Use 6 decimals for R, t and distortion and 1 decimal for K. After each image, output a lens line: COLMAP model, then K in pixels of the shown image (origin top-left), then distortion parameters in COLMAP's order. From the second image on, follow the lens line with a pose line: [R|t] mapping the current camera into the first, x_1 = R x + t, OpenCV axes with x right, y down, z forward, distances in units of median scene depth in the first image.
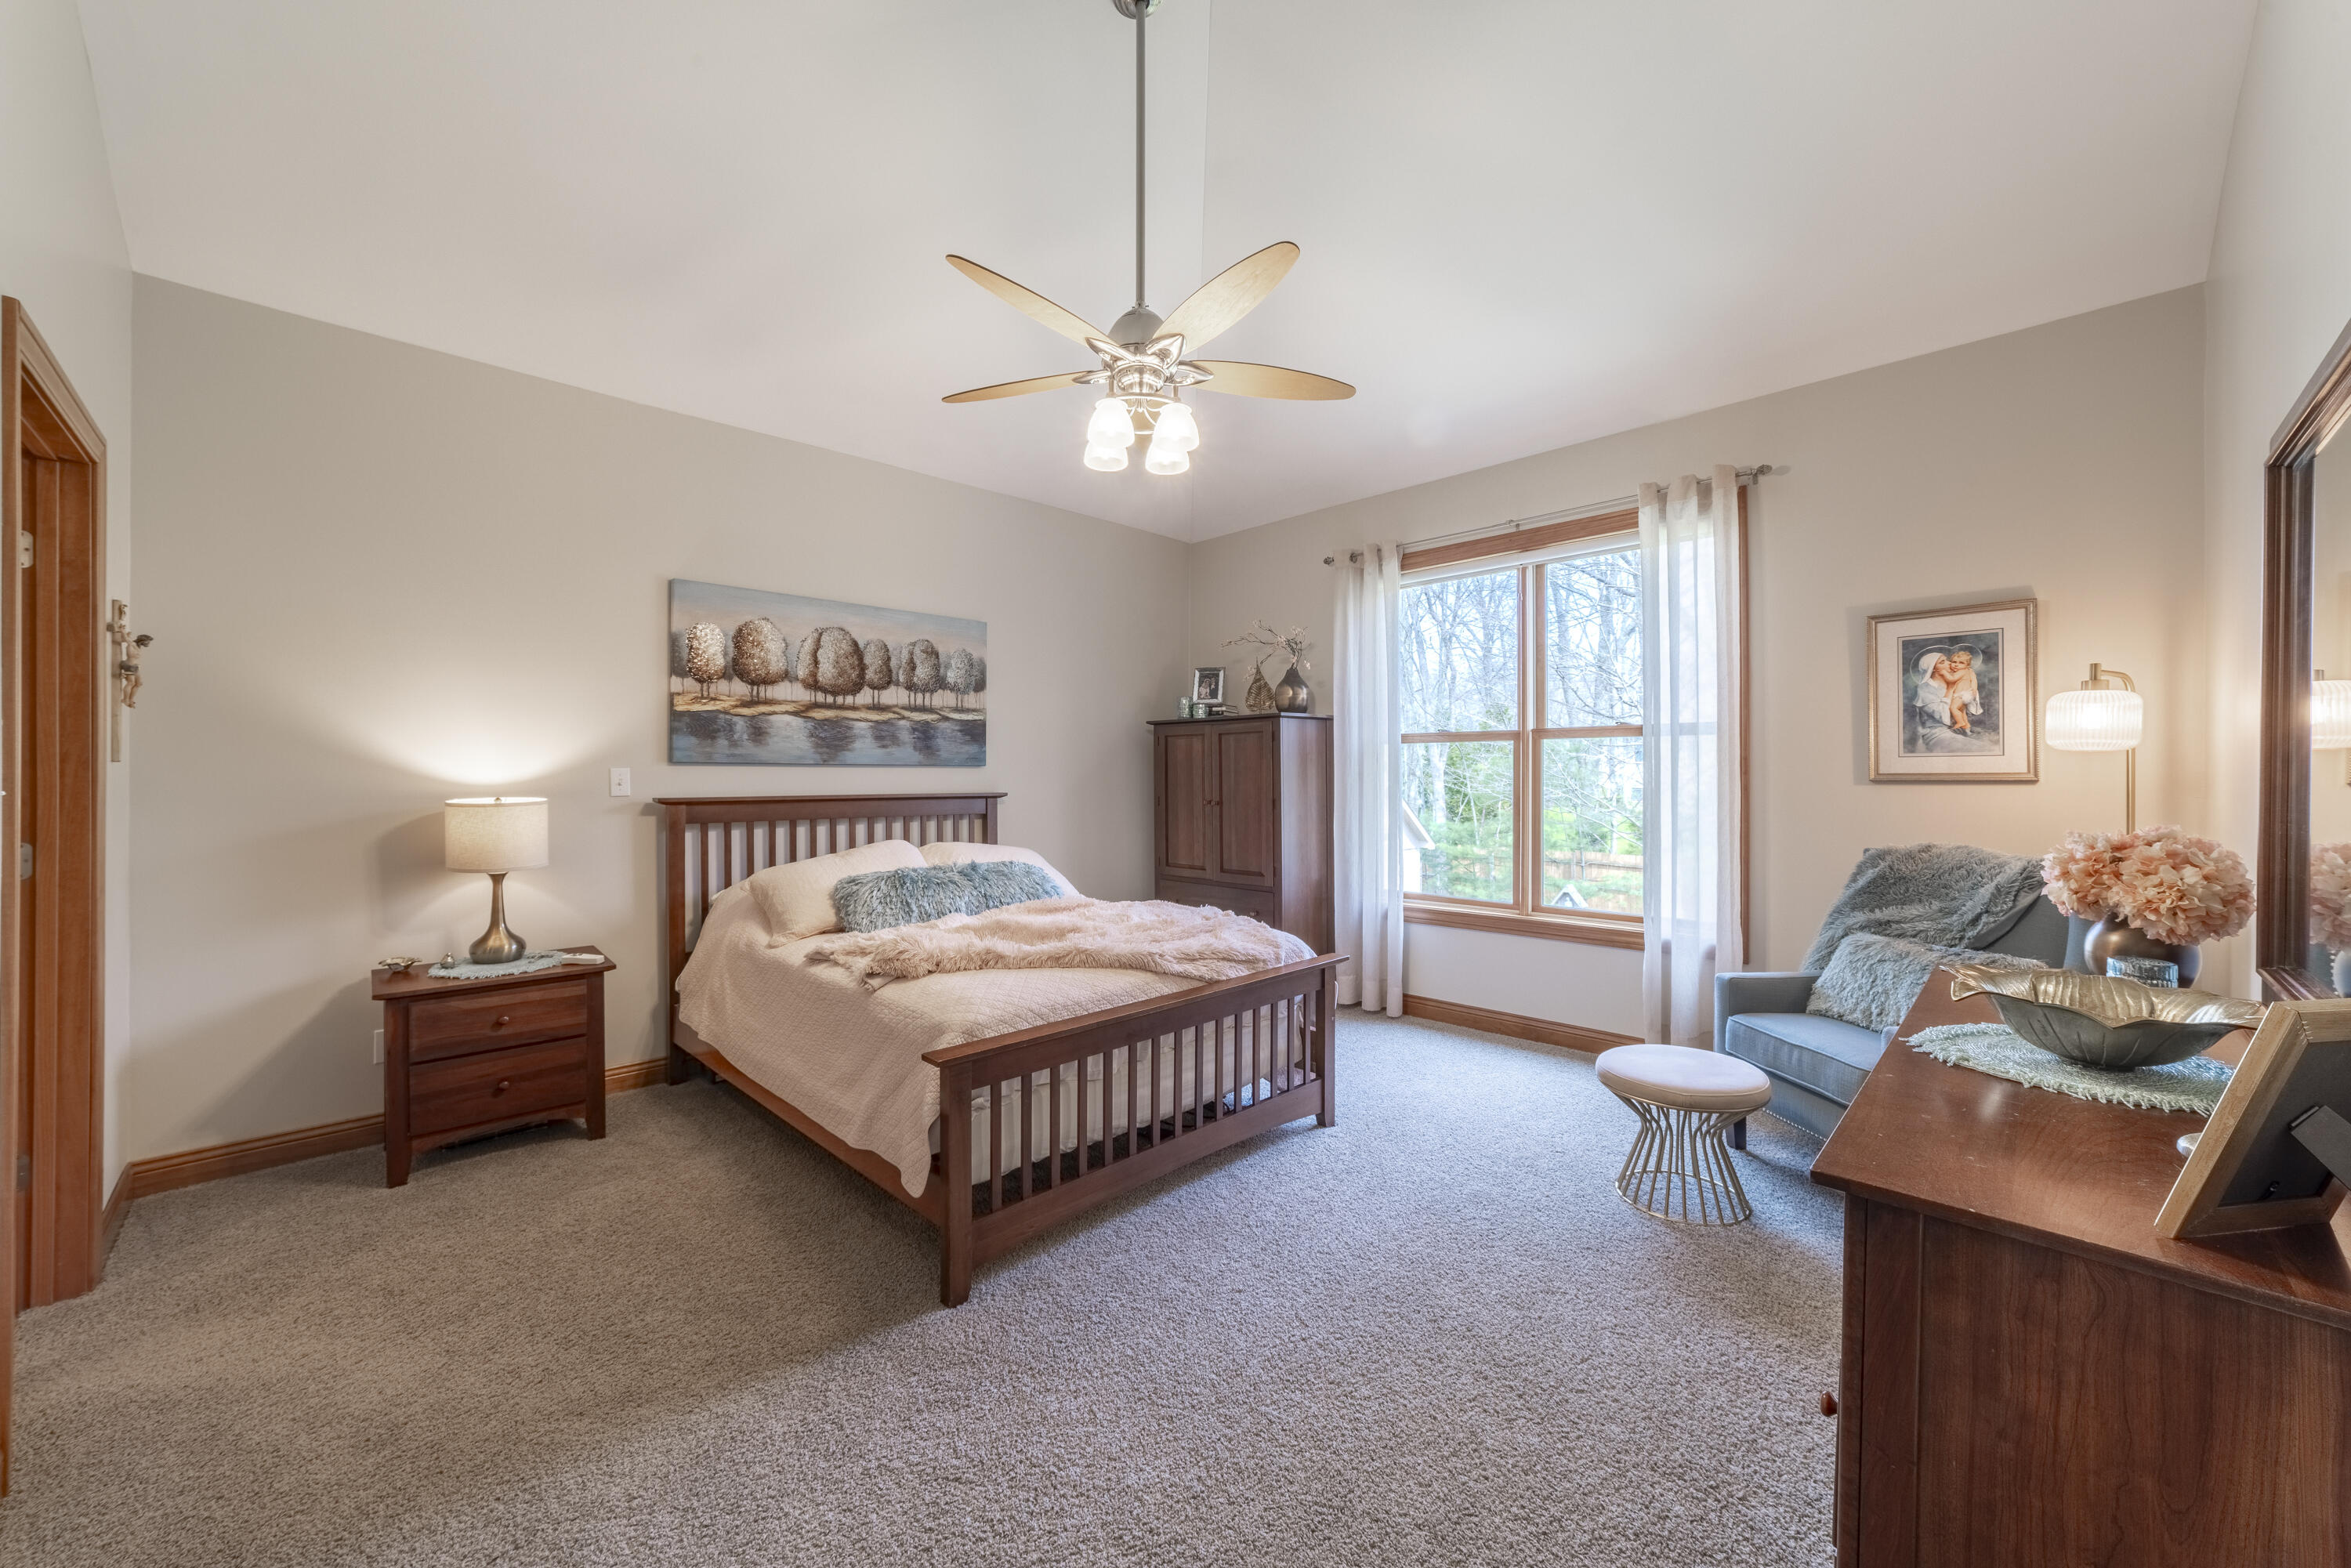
lens RADIAL K [[898.3, 0, 1187.3], [0, 898.3, 771.1], [0, 0, 1]] dist [-0.022436, 0.006949]
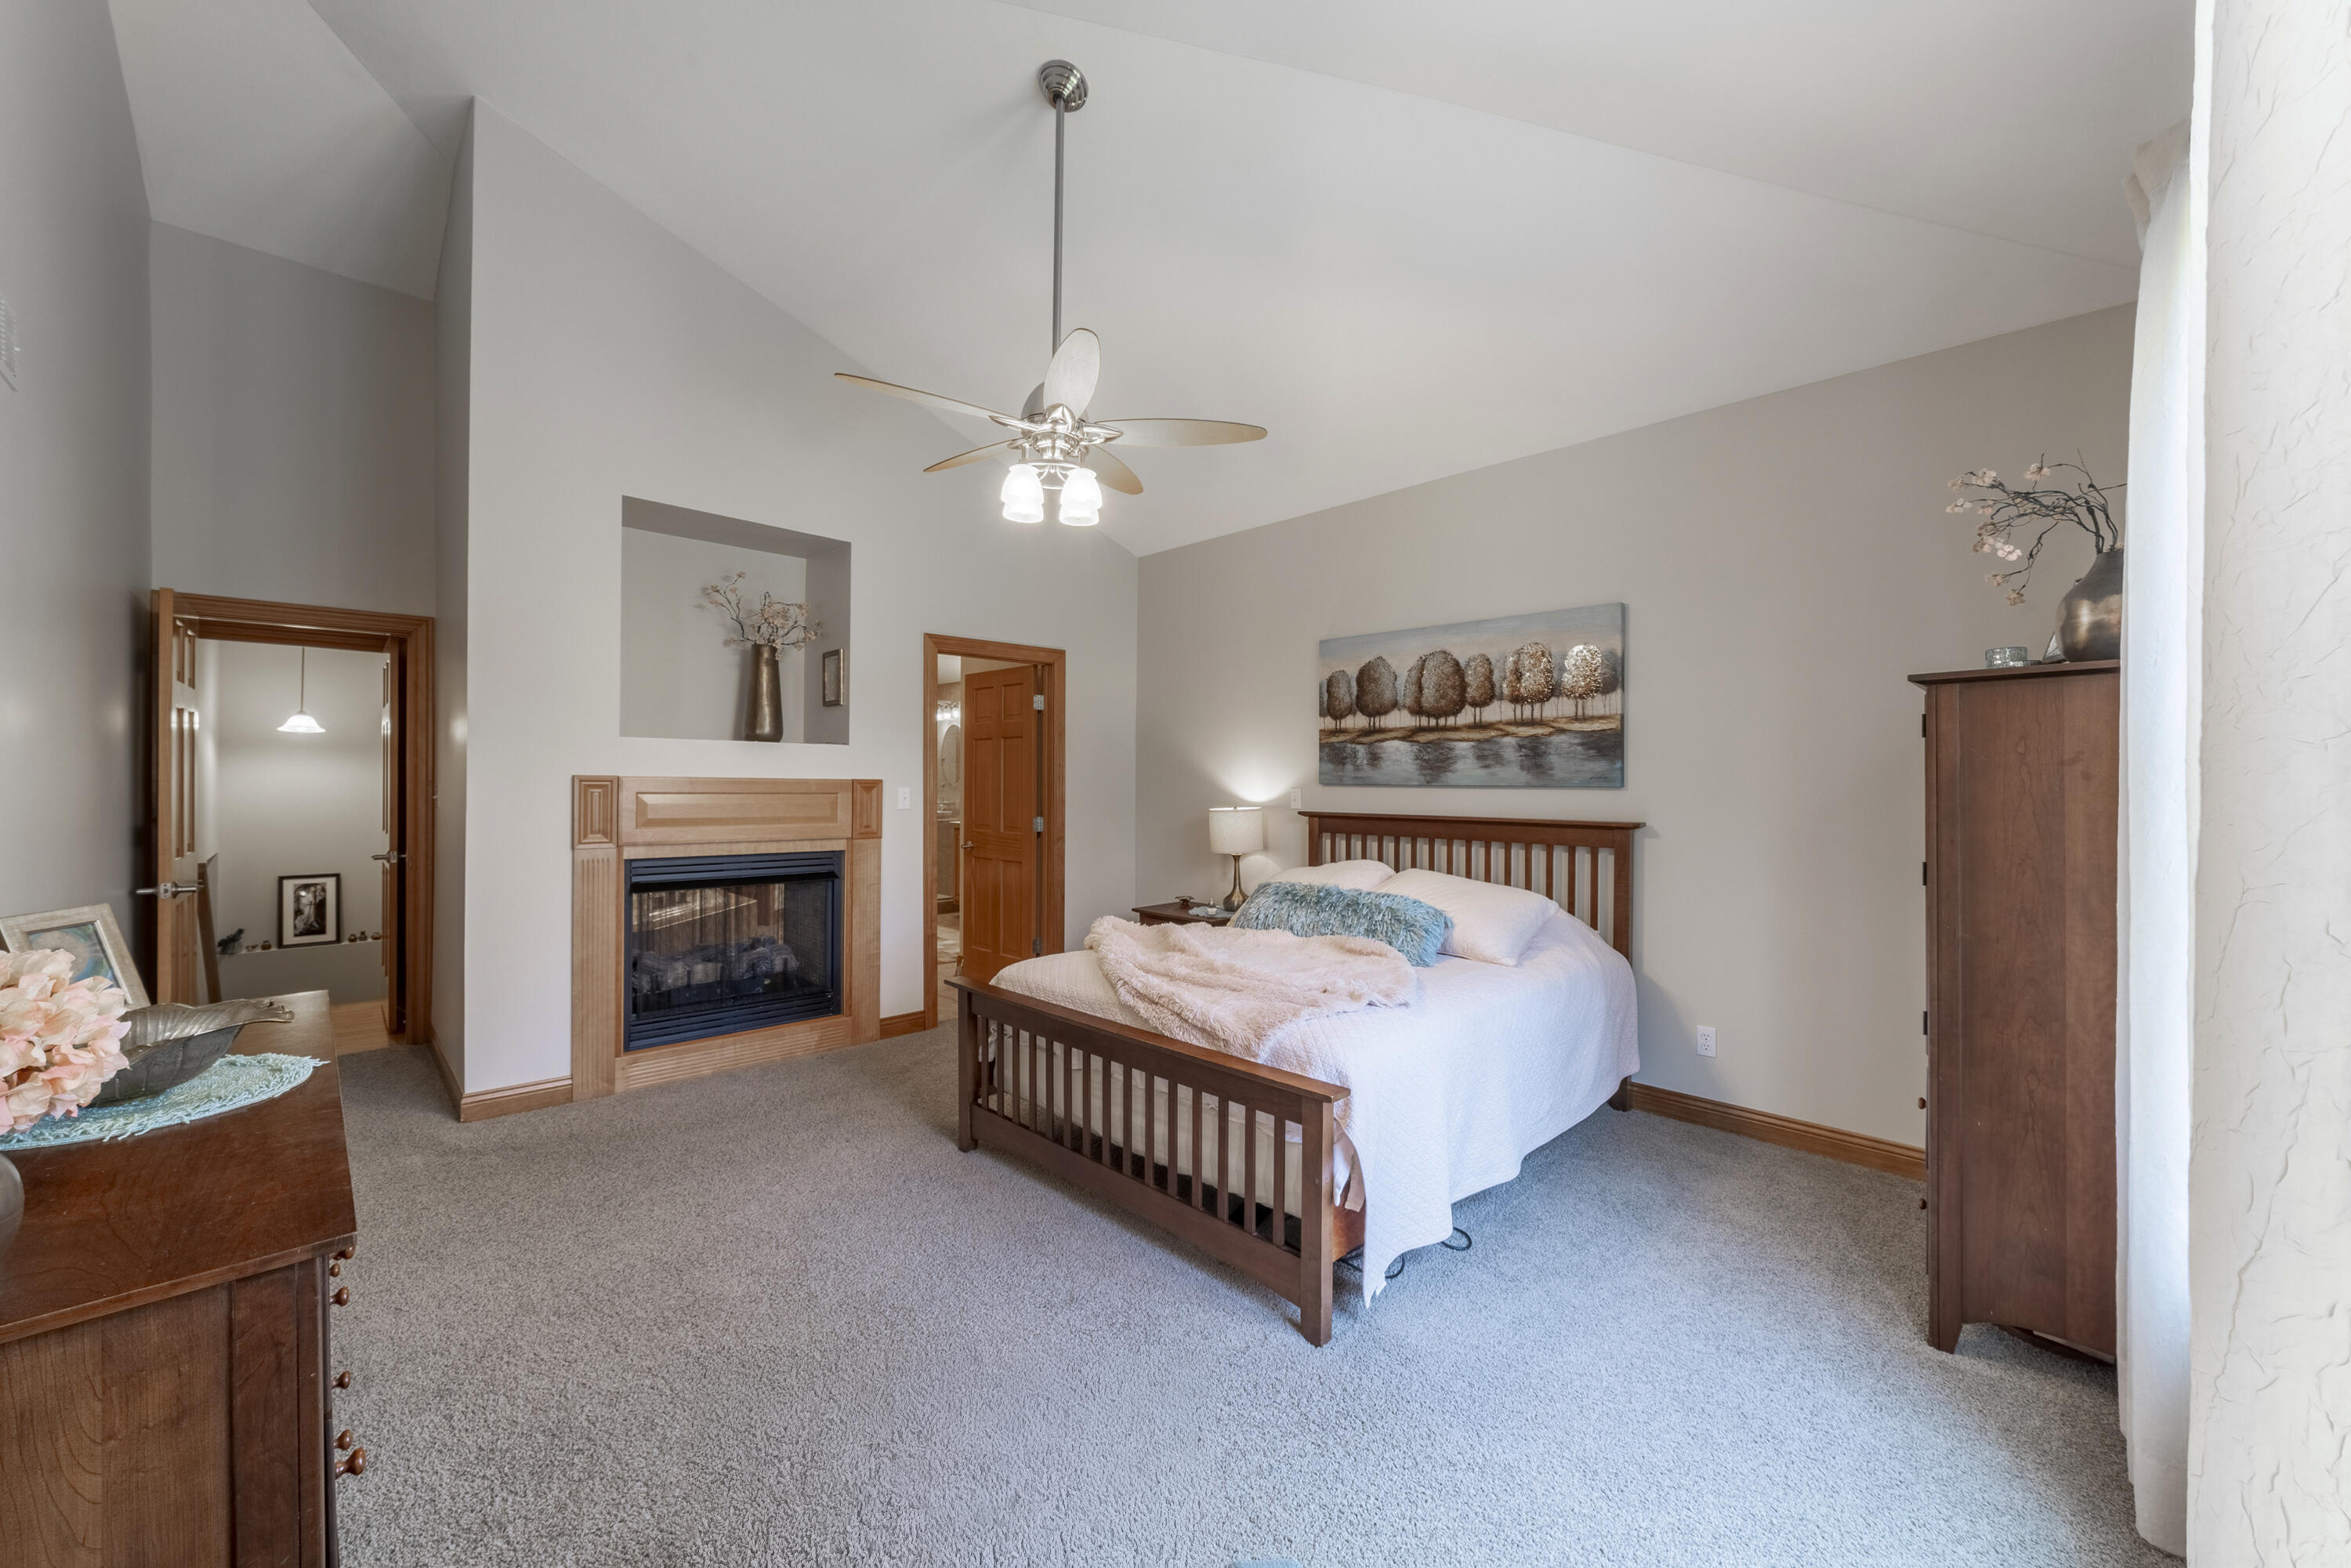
lens RADIAL K [[898.3, 0, 1194.5], [0, 898.3, 778.8], [0, 0, 1]] dist [-0.022436, 0.006949]
pose [[-0.031187, -0.007247, -0.999487, 0.630702], [-0.011285, 0.999913, -0.006898, -0.004476], [0.999450, 0.011064, -0.031266, 0.743607]]
